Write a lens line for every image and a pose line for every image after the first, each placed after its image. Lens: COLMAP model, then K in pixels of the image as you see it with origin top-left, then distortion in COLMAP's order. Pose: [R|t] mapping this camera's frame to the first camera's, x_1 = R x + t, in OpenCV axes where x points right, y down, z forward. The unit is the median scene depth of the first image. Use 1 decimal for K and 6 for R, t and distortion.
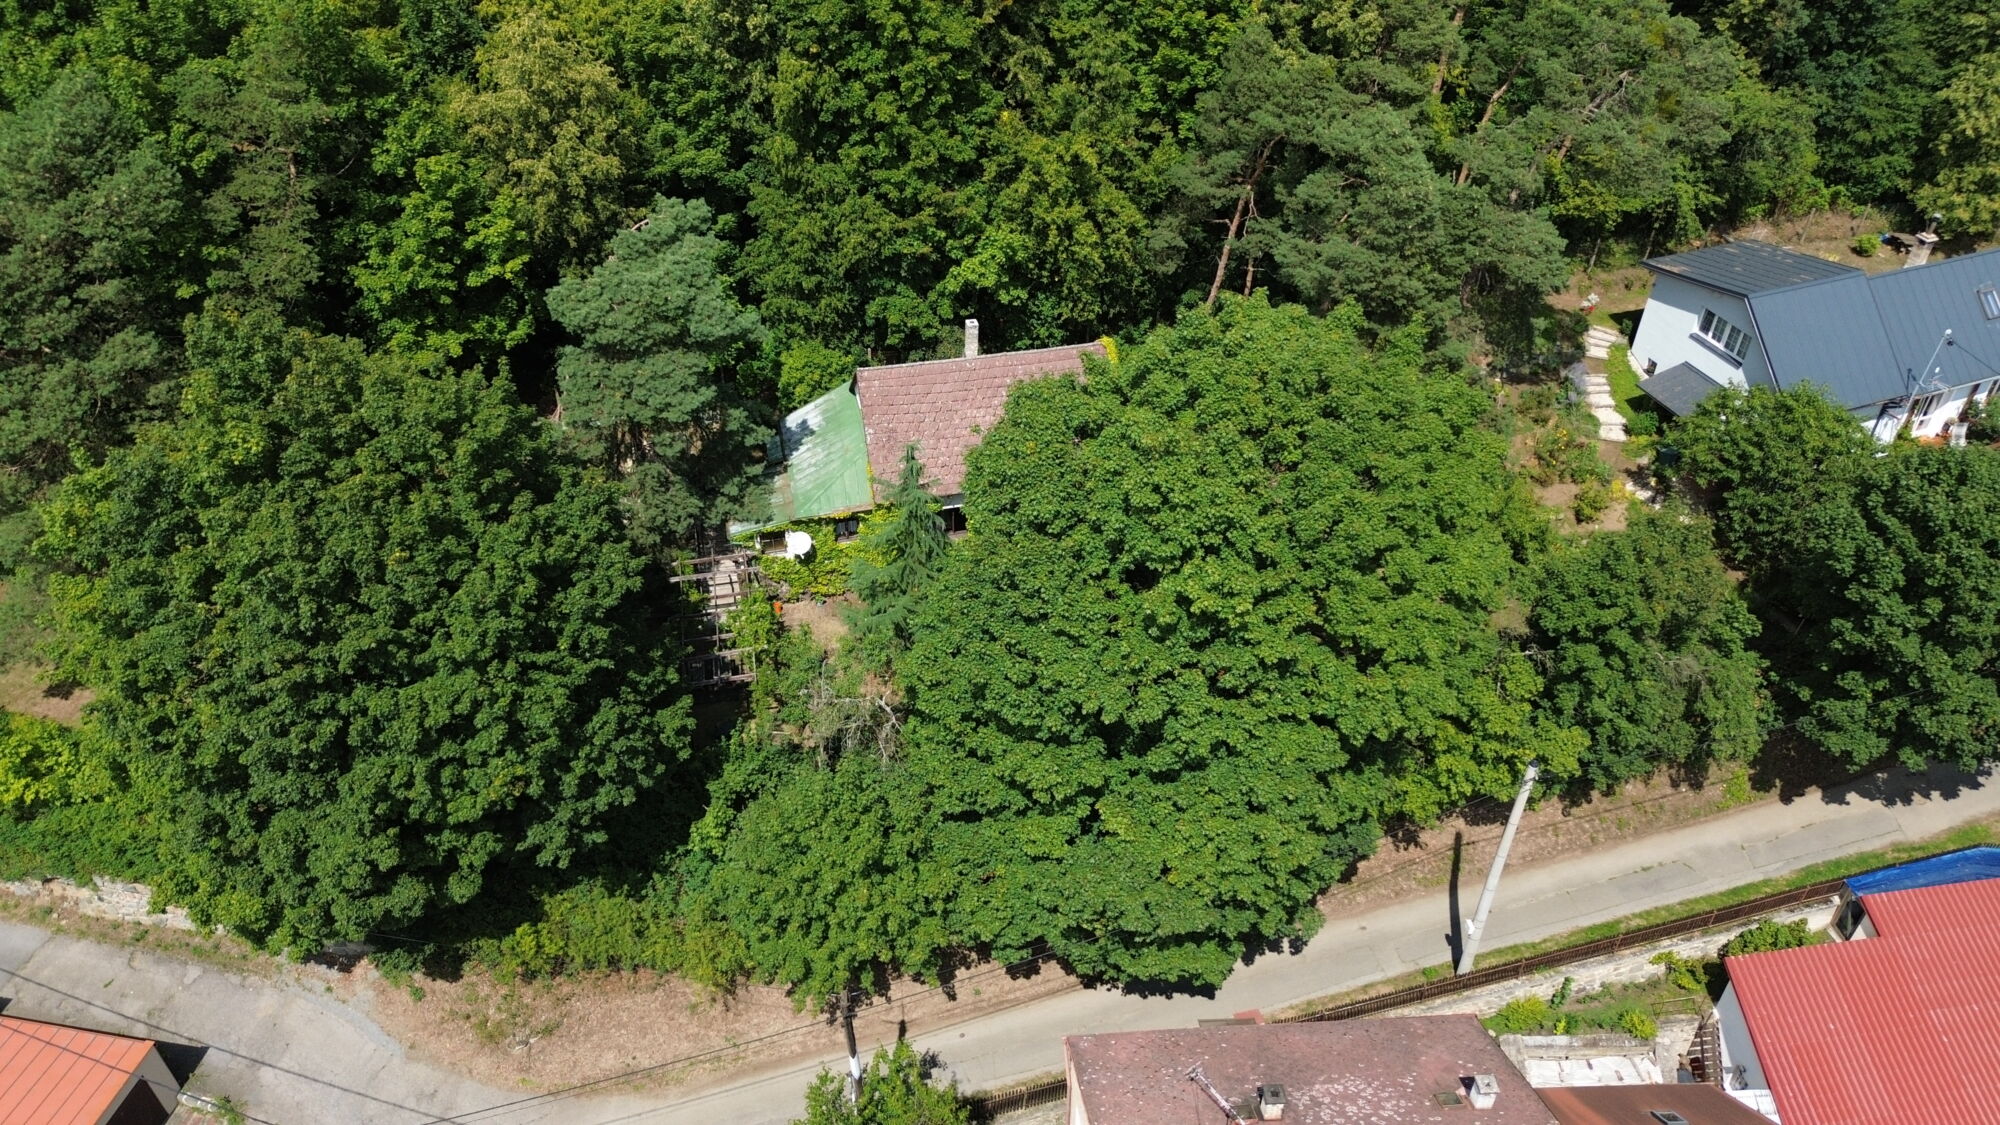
lens RADIAL K [[1411.8, 0, 1007.9], [0, 1411.8, 560.8], [0, 0, 1]] dist [0.041009, -0.031233]
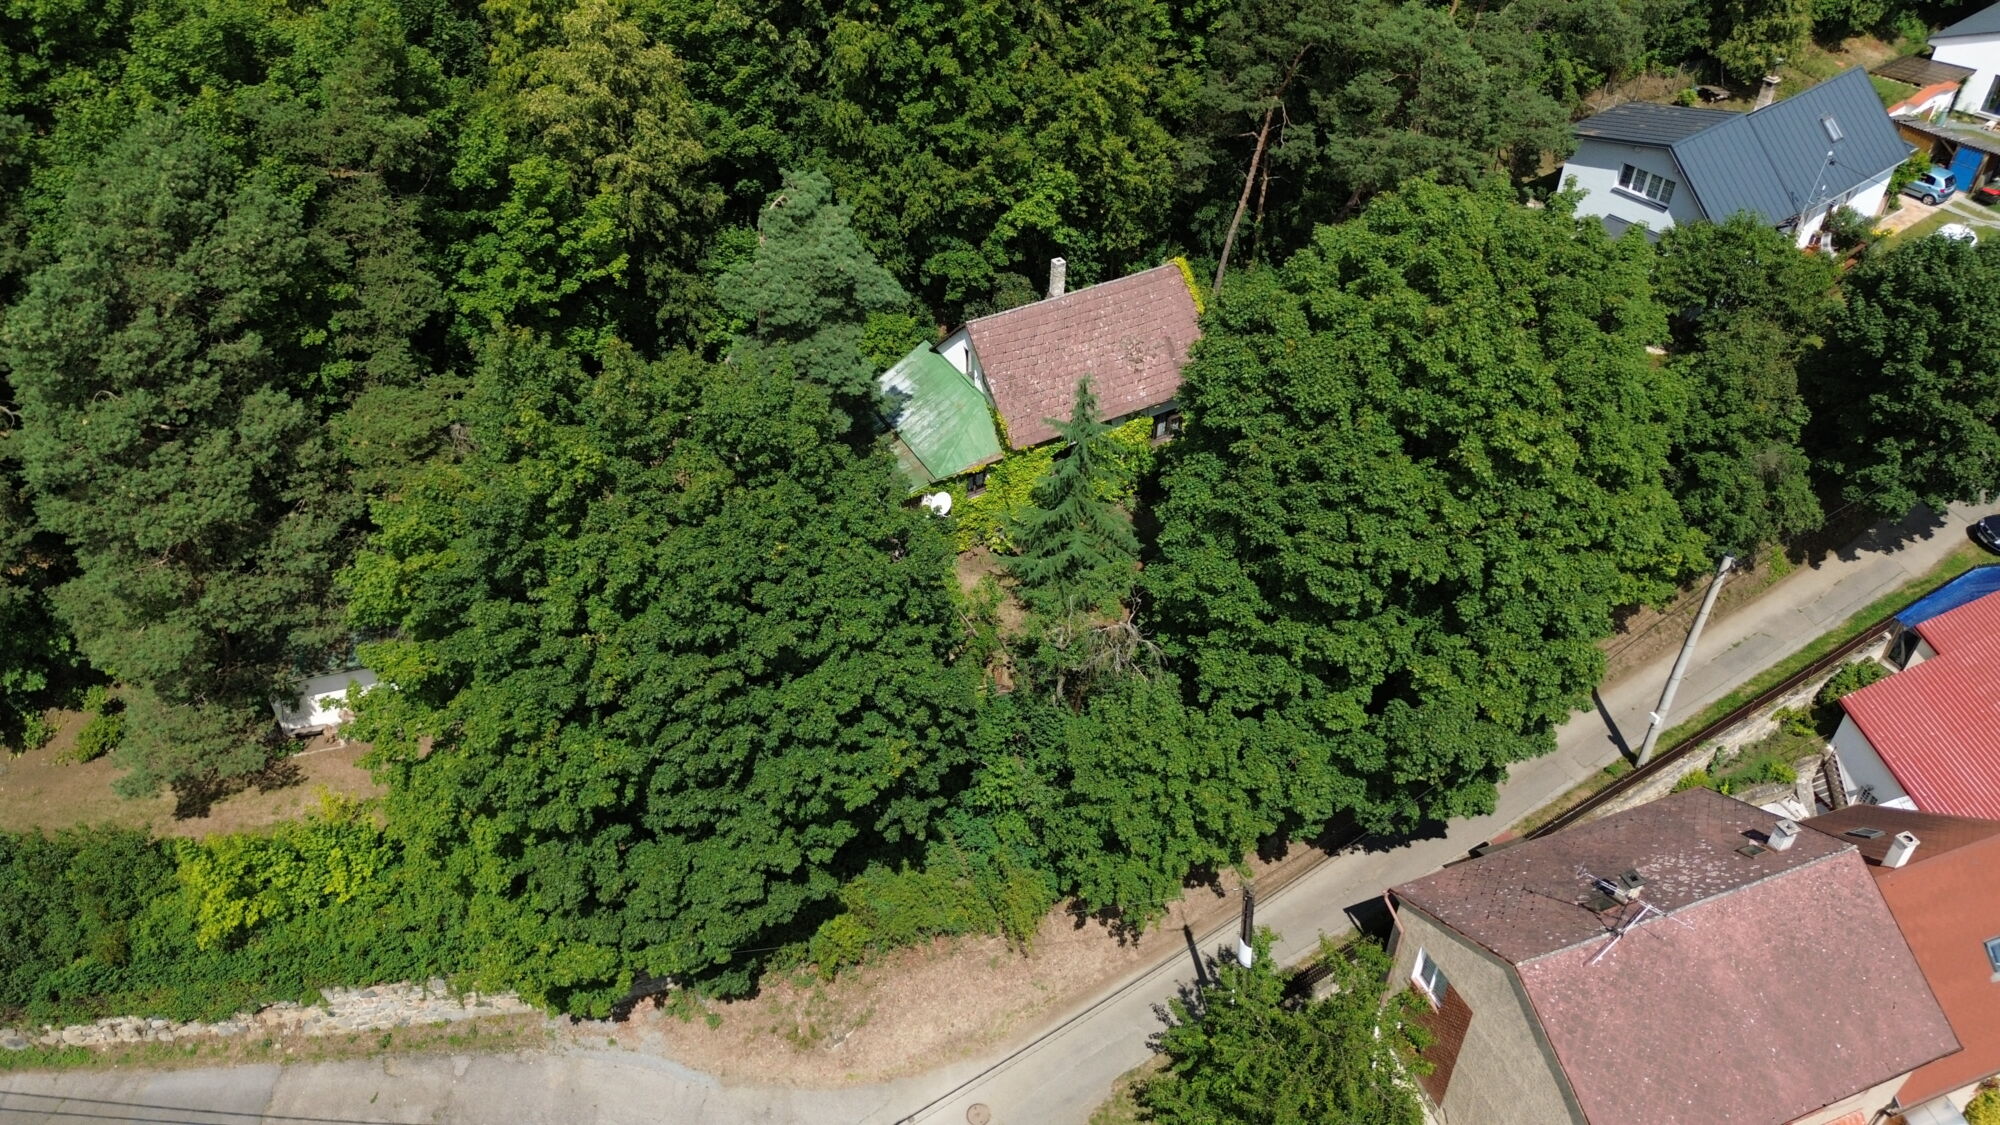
lens RADIAL K [[1411.8, 0, 991.9], [0, 1411.8, 565.2], [0, 0, 1]] dist [0.041009, -0.031233]
pose [[0.957021, -0.189156, 0.219842, -0.361499], [0.185497, 0.981934, 0.037365, -0.000234], [-0.222938, 0.005021, 0.974820, 0.017740]]
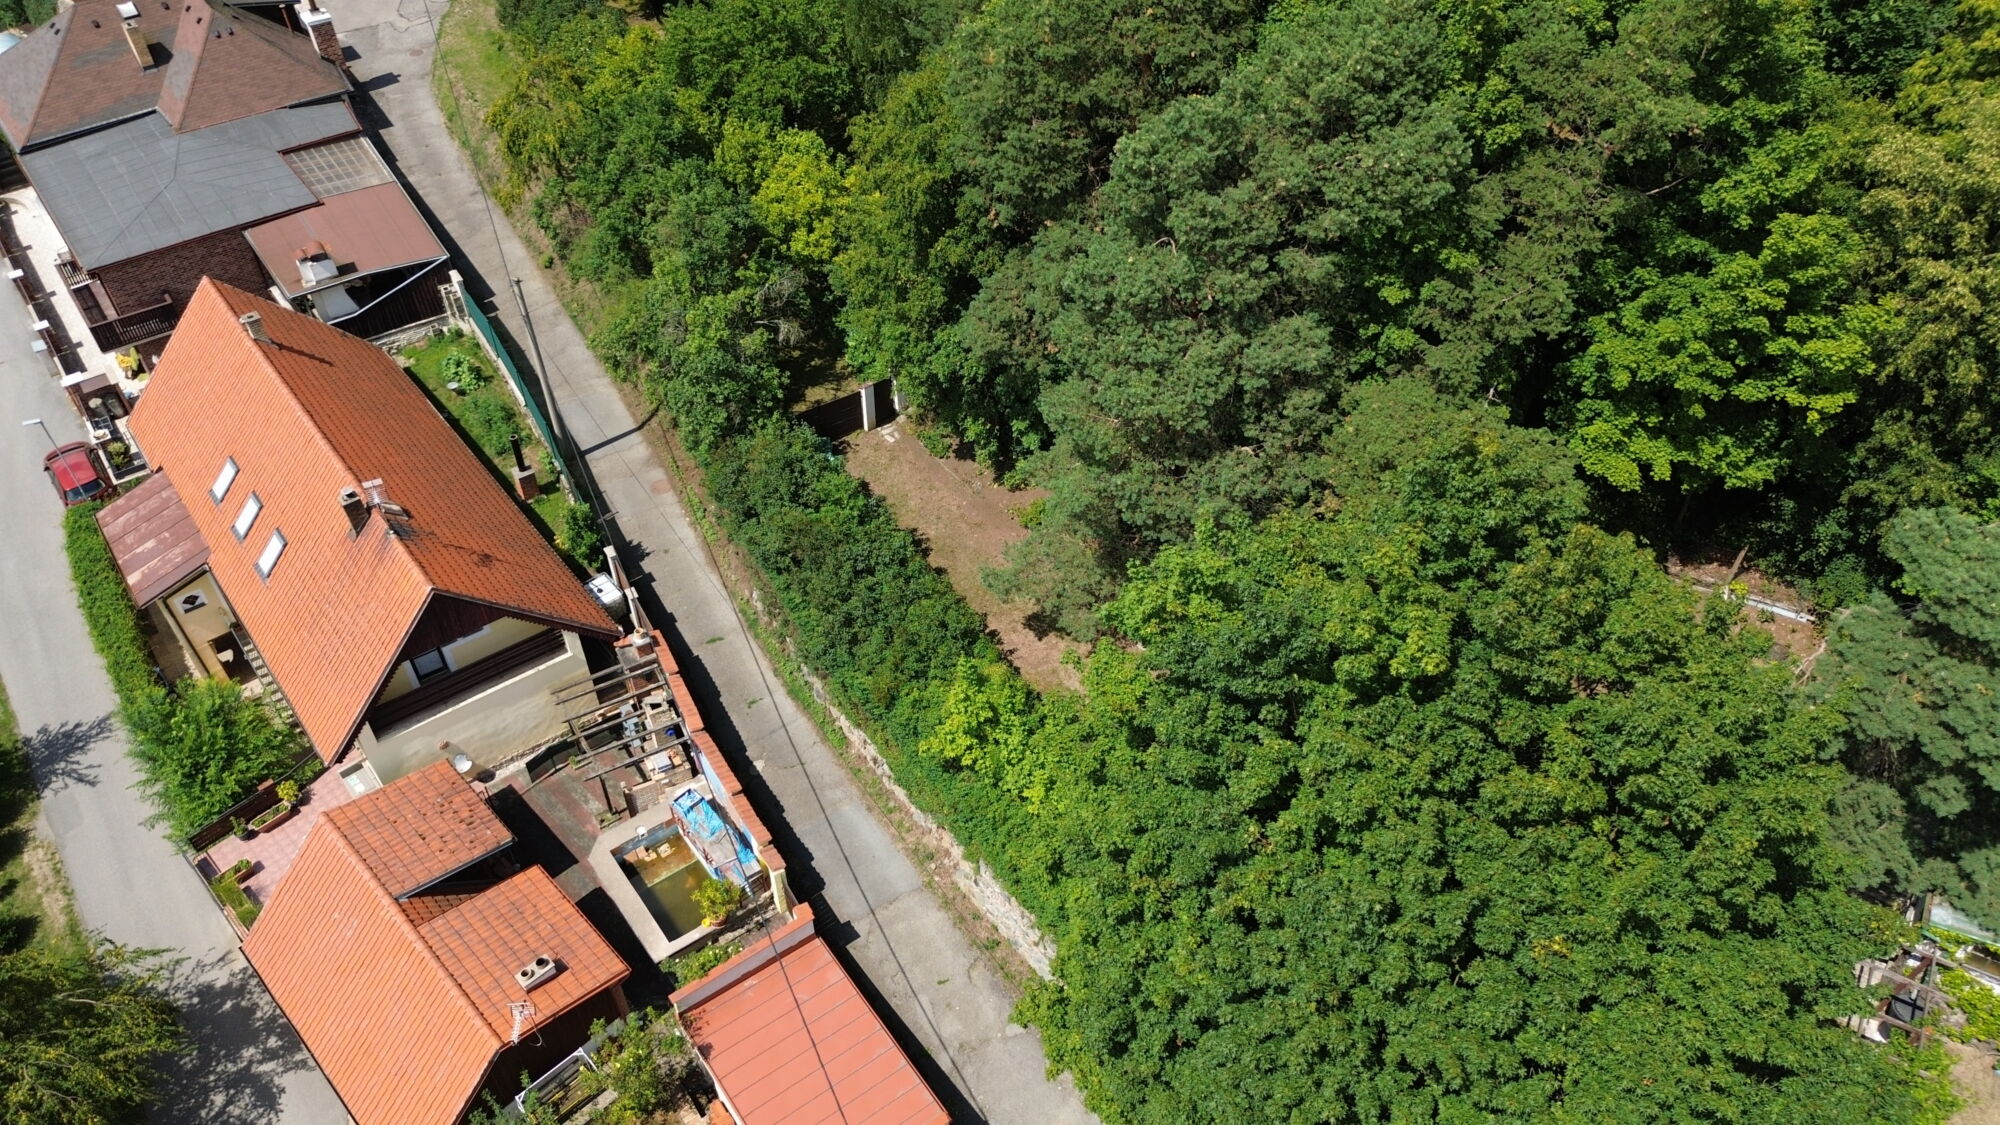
lens RADIAL K [[1411.8, 0, 988.6], [0, 1411.8, 566.8], [0, 0, 1]] dist [0.041009, -0.031233]
pose [[0.726193, 0.469259, -0.502434, -0.267633], [-0.419713, 0.881433, 0.216602, -0.124558], [0.544504, 0.053583, 0.837045, 0.247118]]
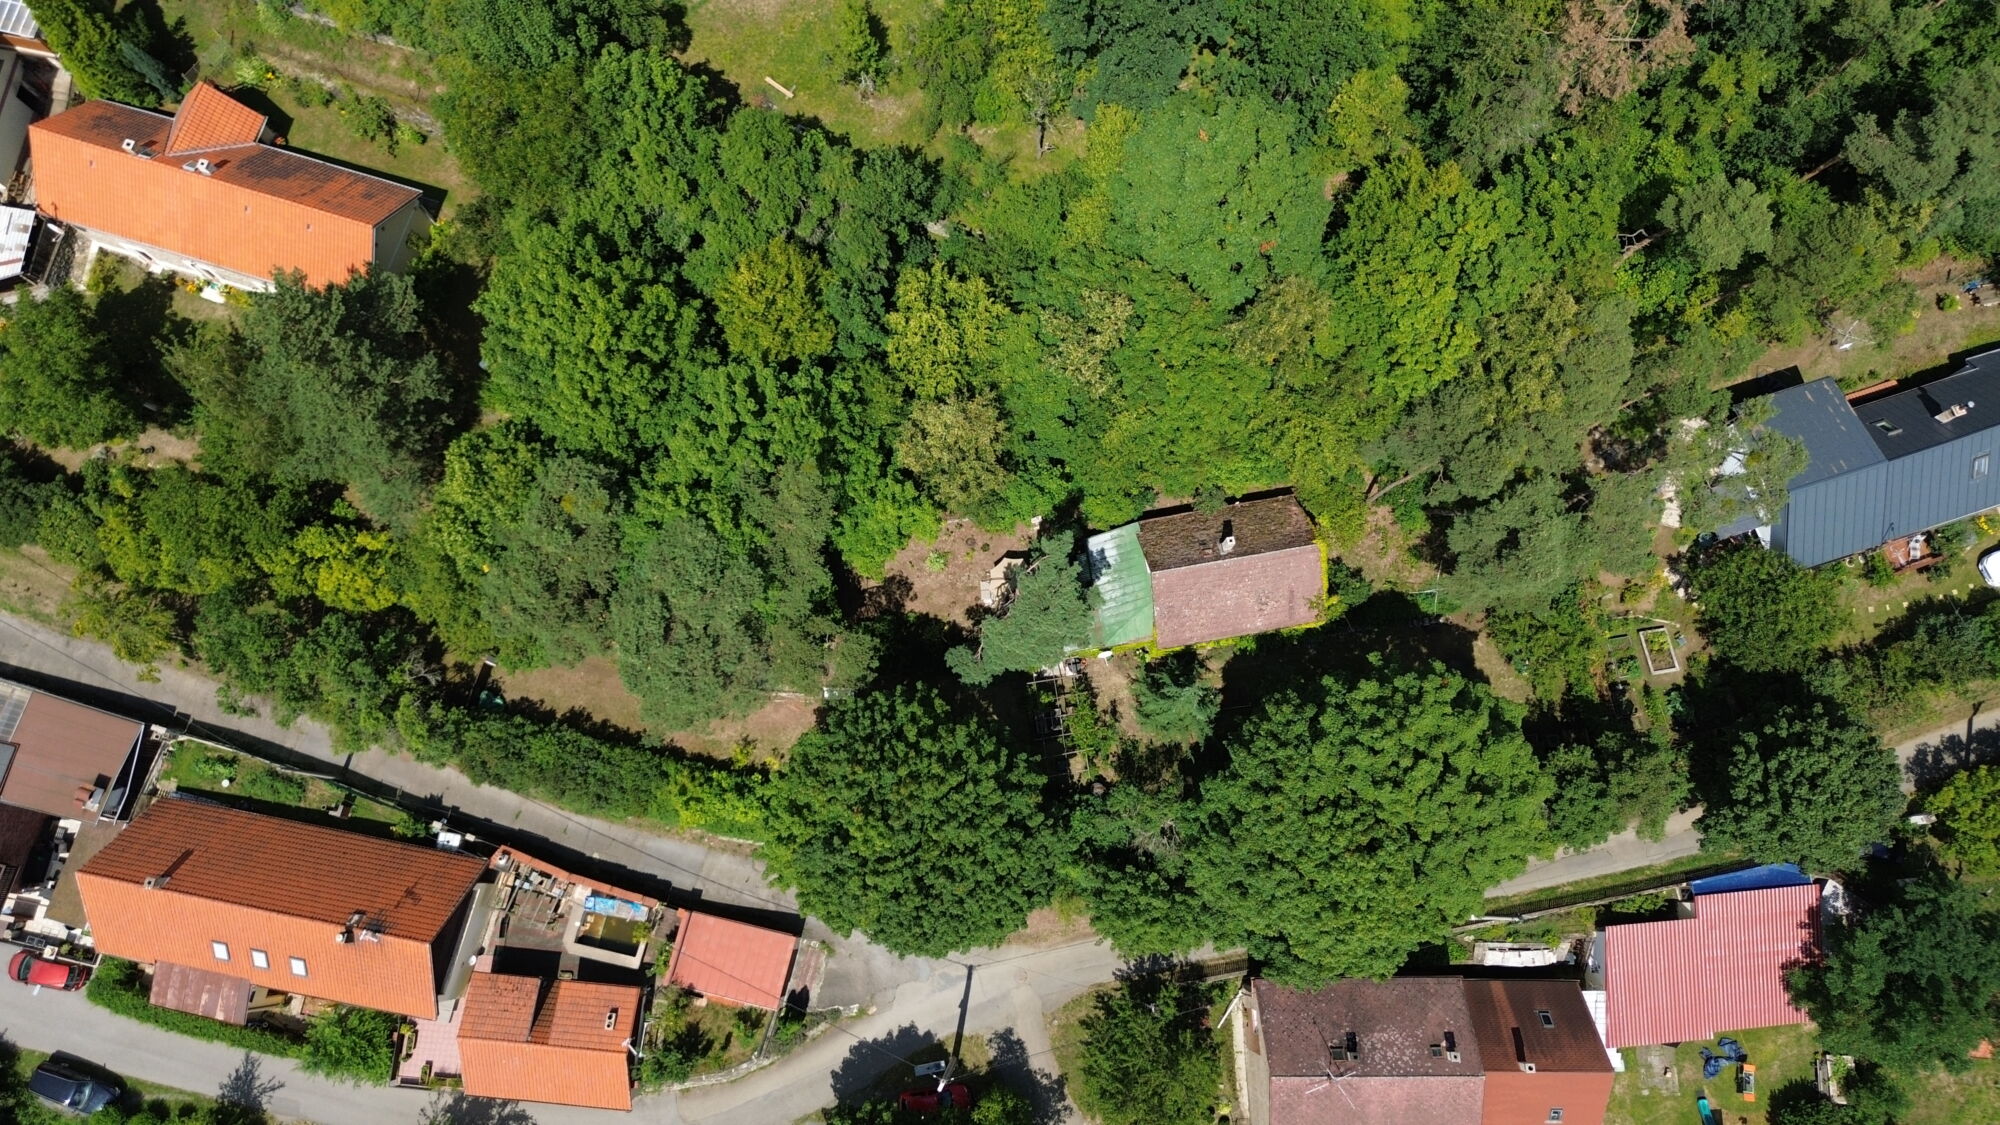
lens RADIAL K [[1411.8, 0, 984.5], [0, 1411.8, 569.9], [0, 0, 1]] dist [0.041009, -0.031233]
pose [[0.998479, 0.042392, -0.035240, -0.242629], [-0.011765, 0.788386, 0.615068, -1.121242], [0.053857, -0.613719, 0.787686, -0.208584]]
